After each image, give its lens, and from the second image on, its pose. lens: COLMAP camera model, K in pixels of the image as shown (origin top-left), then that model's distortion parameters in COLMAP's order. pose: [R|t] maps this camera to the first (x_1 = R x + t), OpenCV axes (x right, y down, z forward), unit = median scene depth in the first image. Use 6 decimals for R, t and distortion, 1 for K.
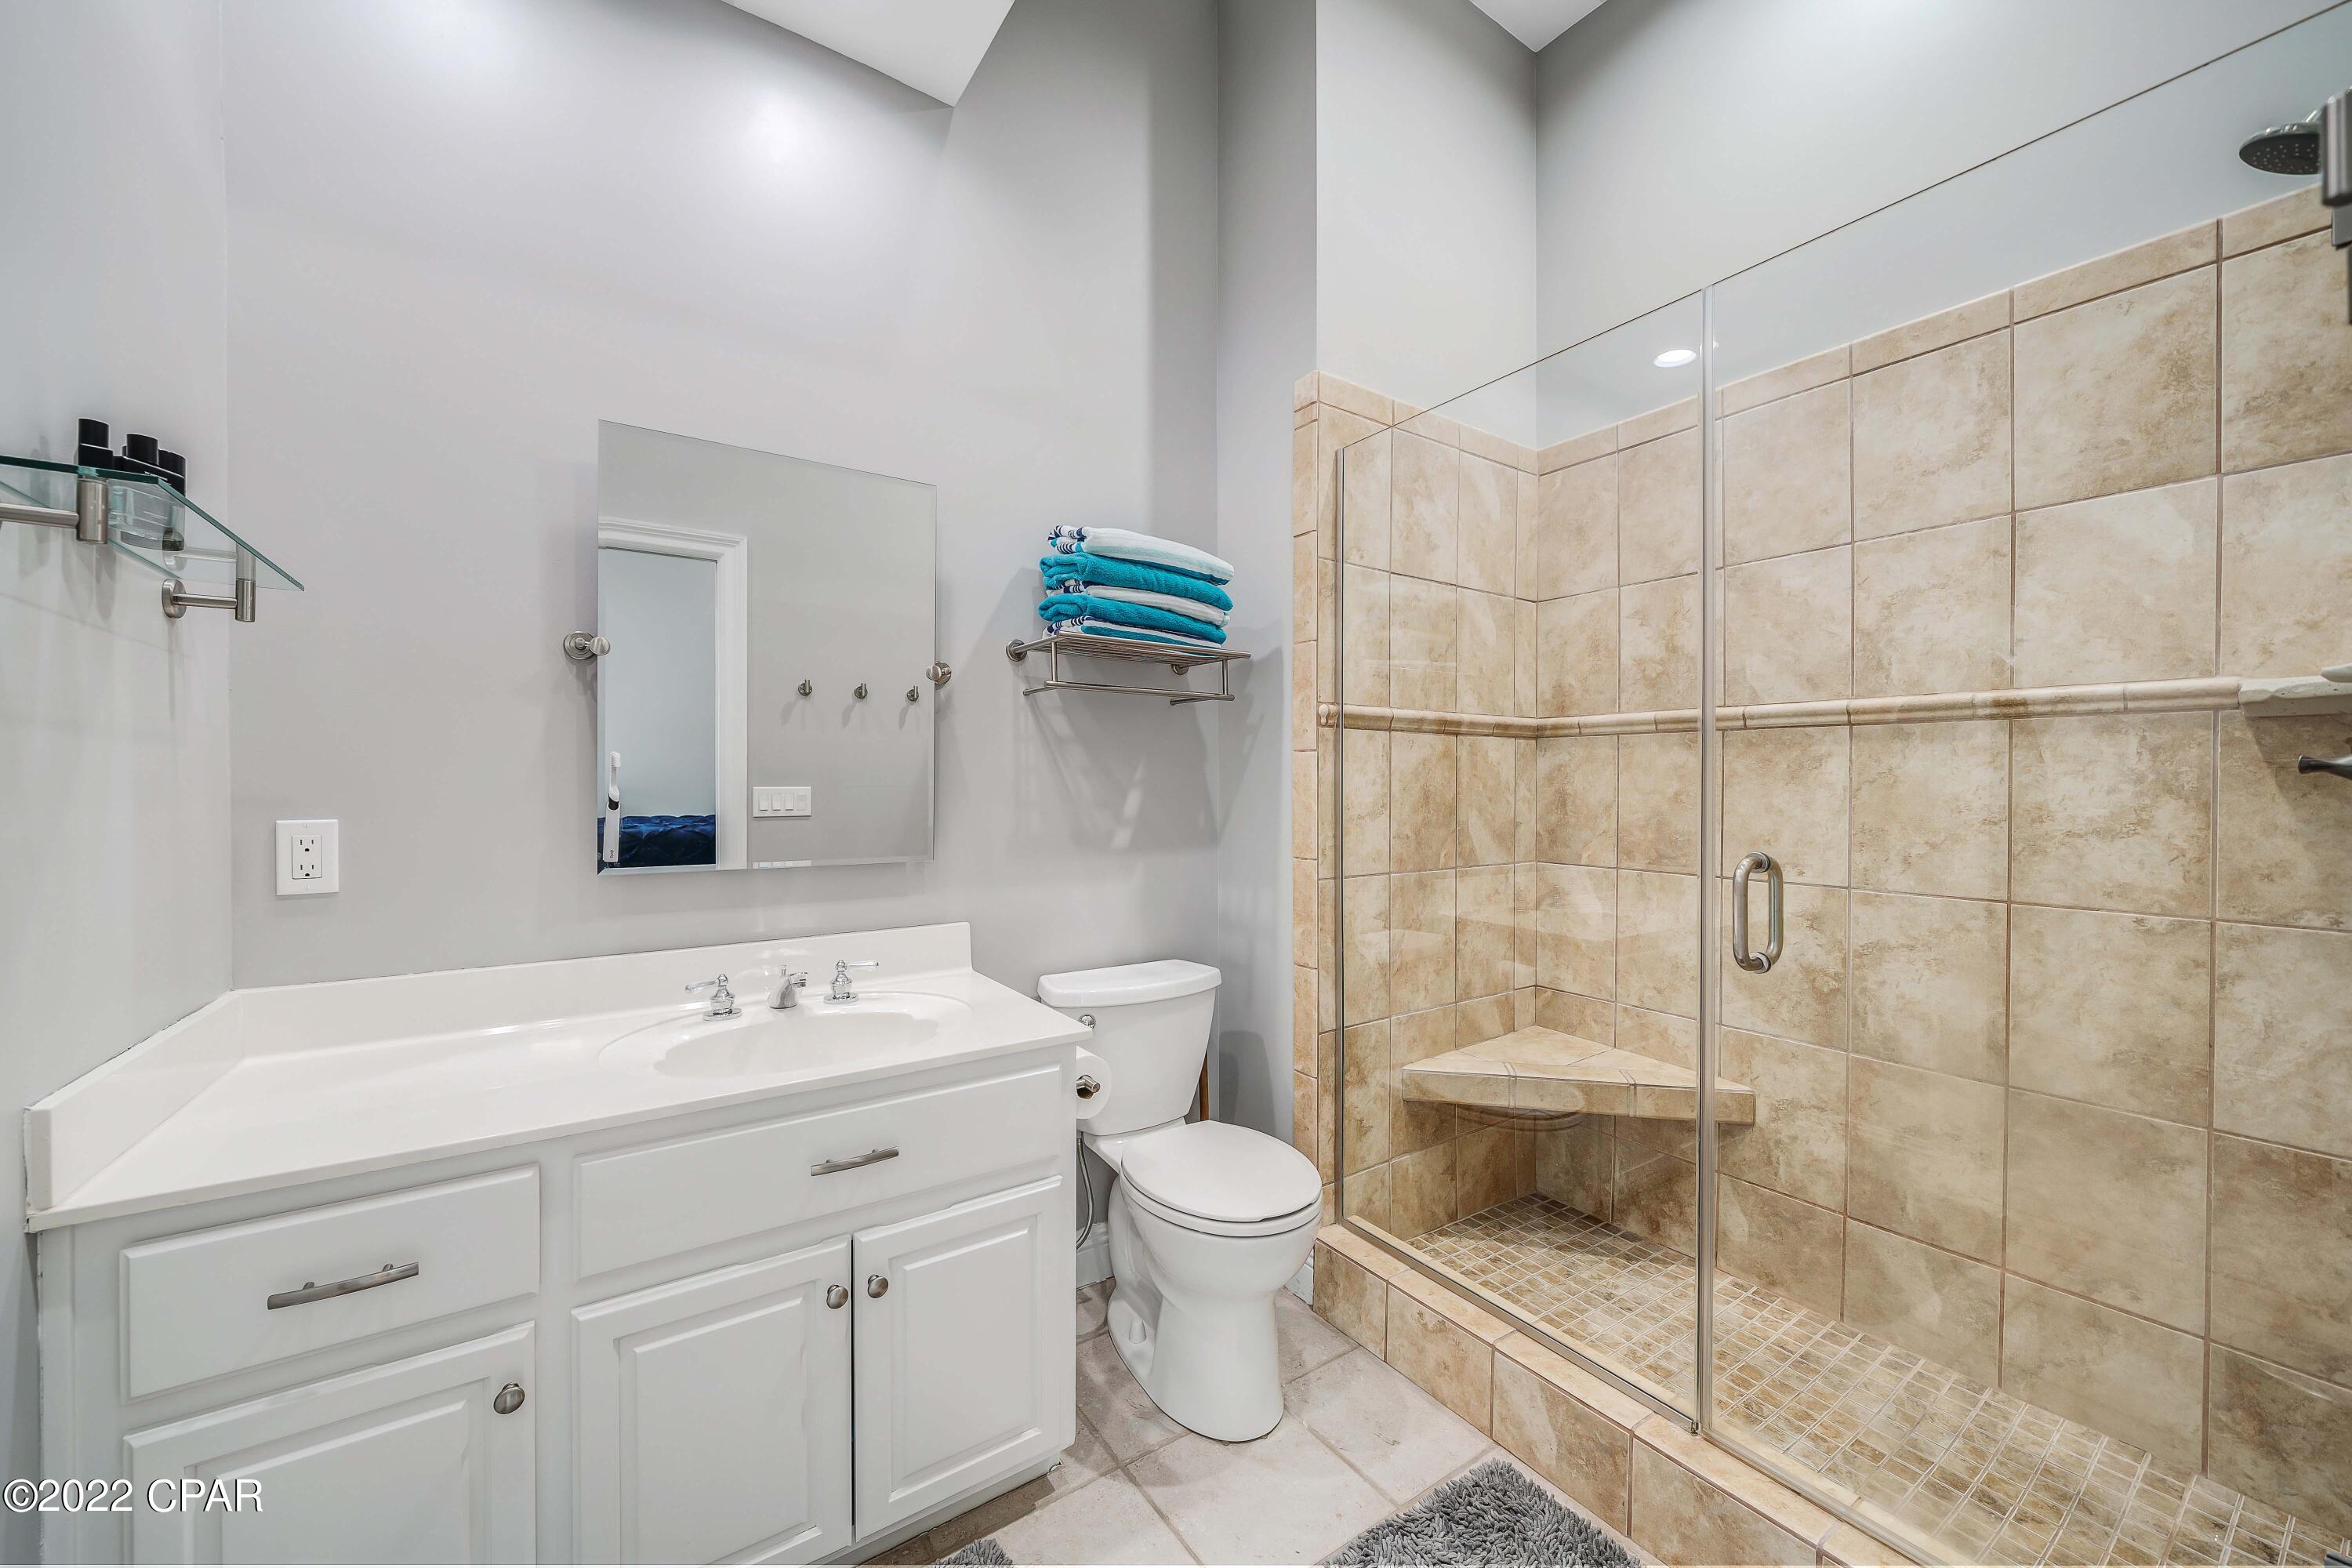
lens RADIAL K [[897.7, 0, 1173.2], [0, 897.7, 792.3], [0, 0, 1]] dist [-0.002527, -0.000116]
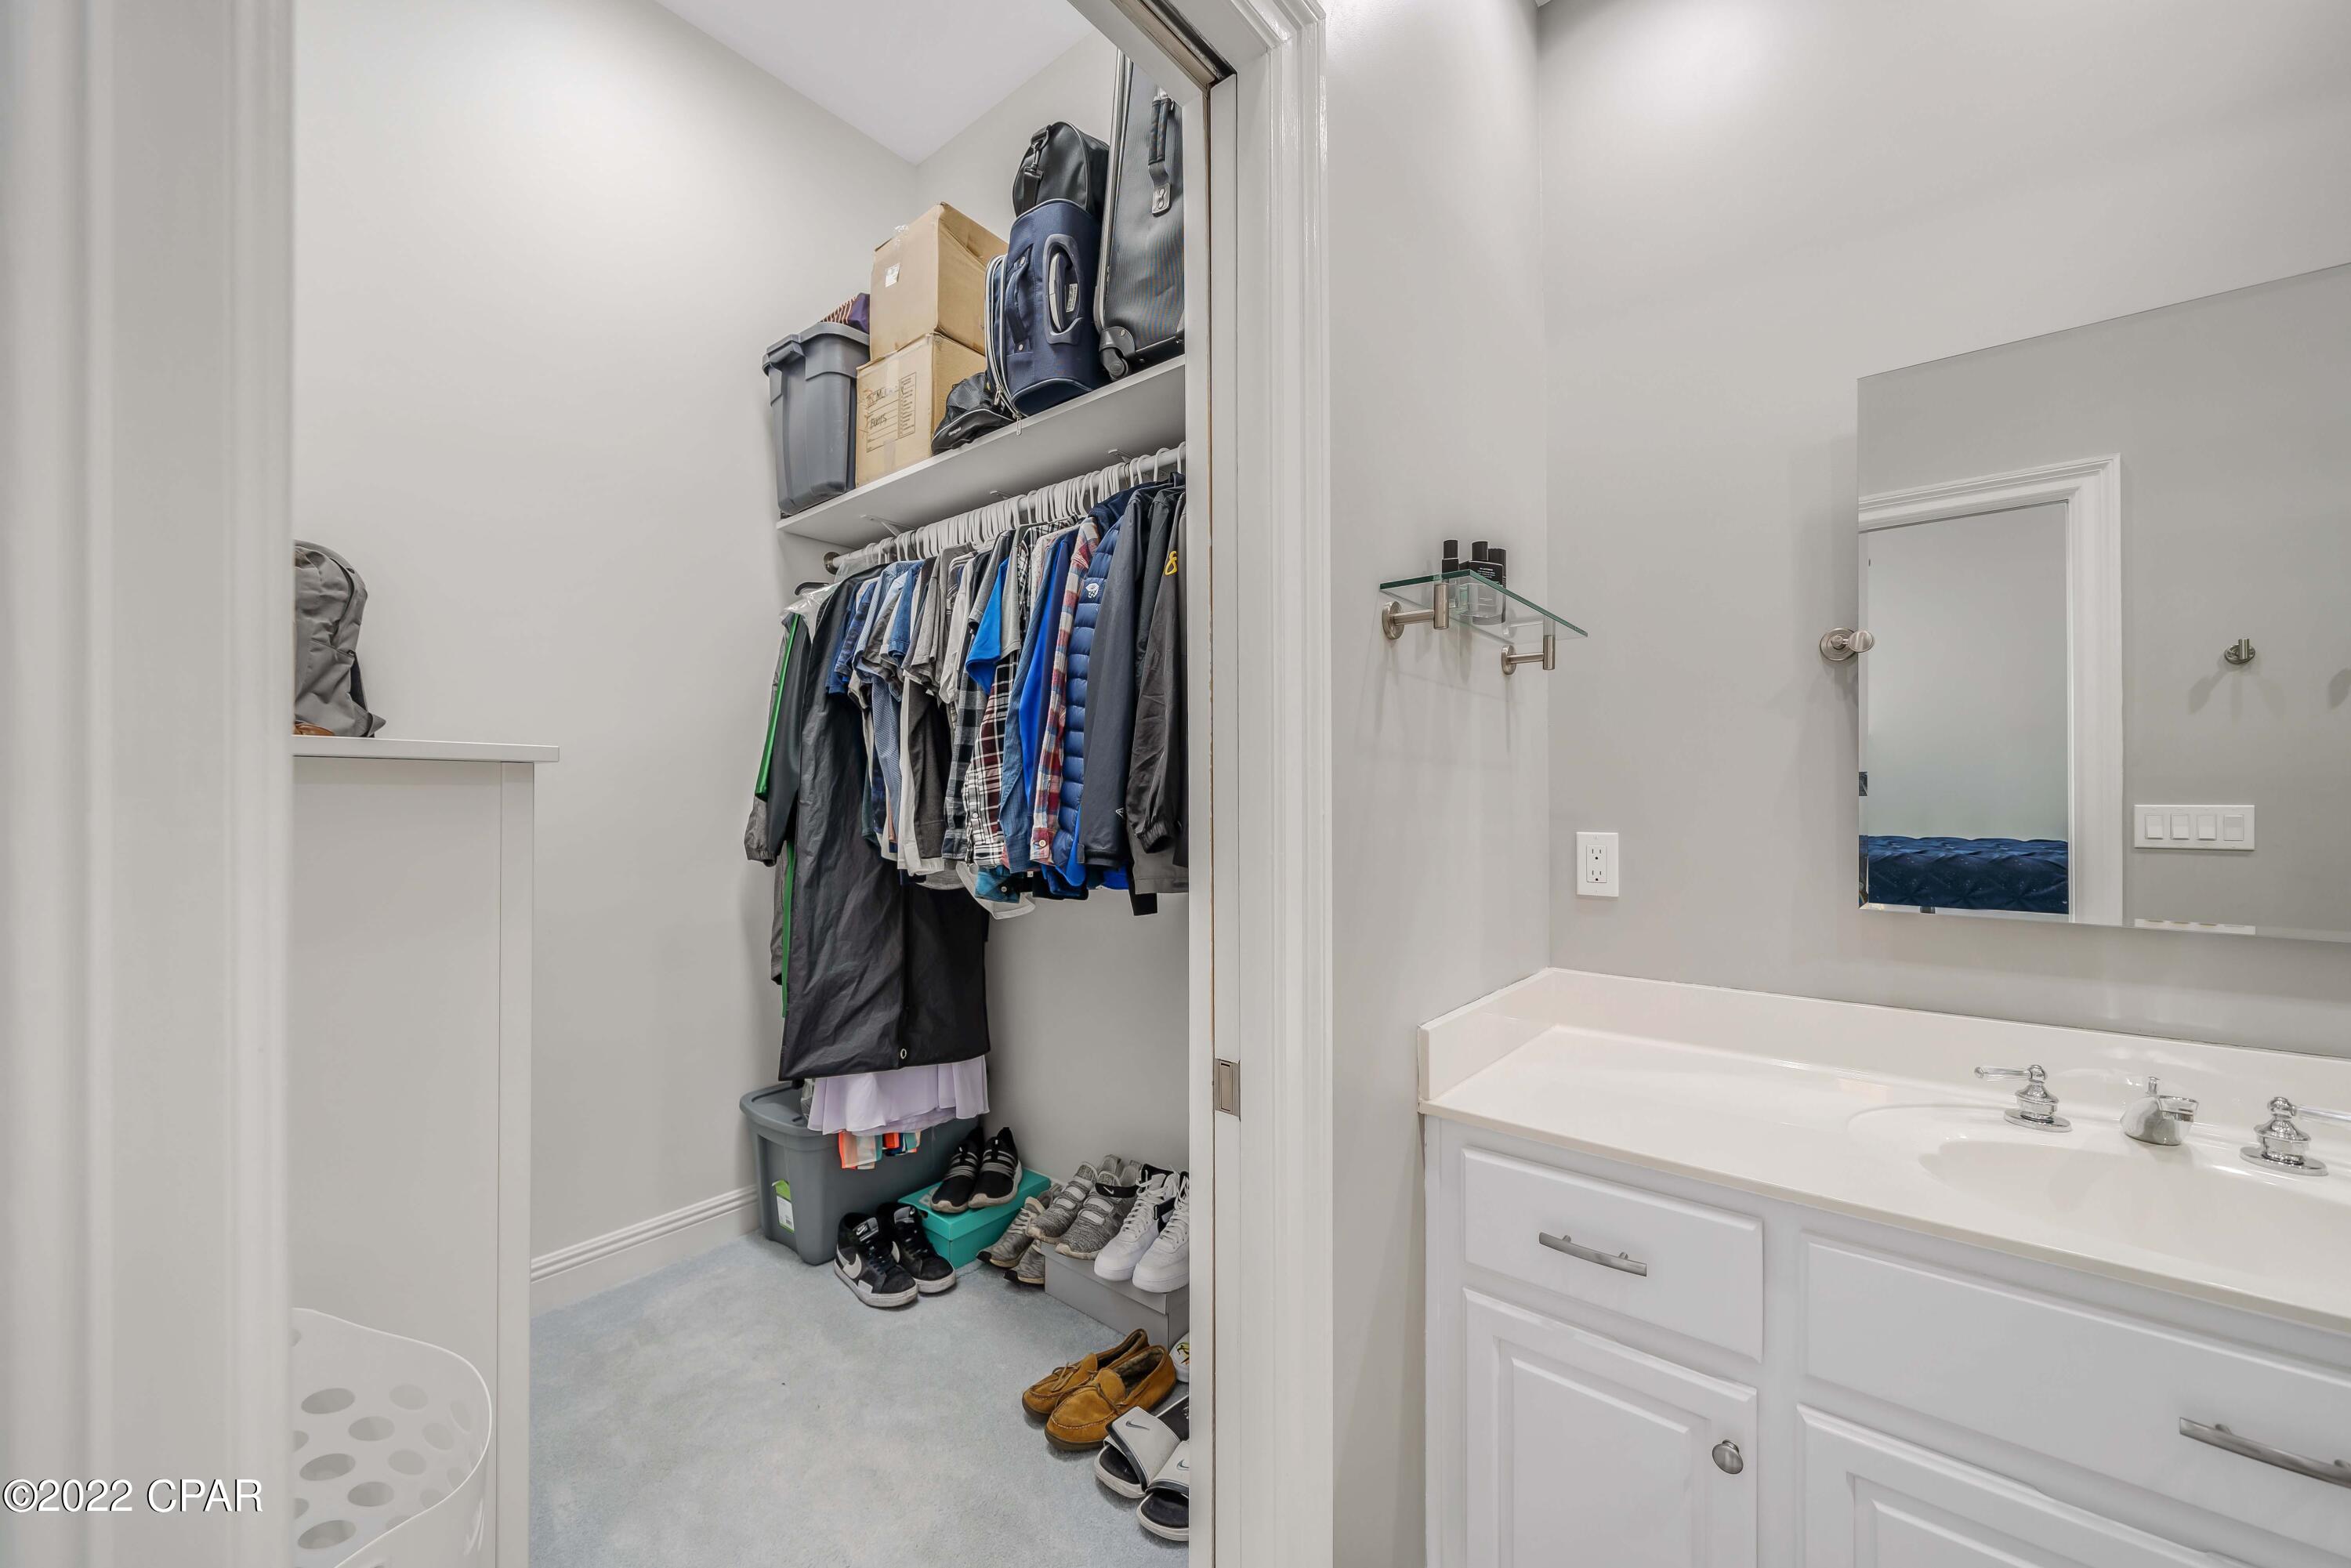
lens RADIAL K [[897.3, 0, 1172.8], [0, 897.3, 792.3], [0, 0, 1]] dist [-0.002527, -0.000116]
pose [[0.267861, -0.005704, -0.963441, 0.010446], [-0.007802, 0.999937, -0.008089, -0.007959], [0.963426, 0.009684, 0.267800, 0.162399]]
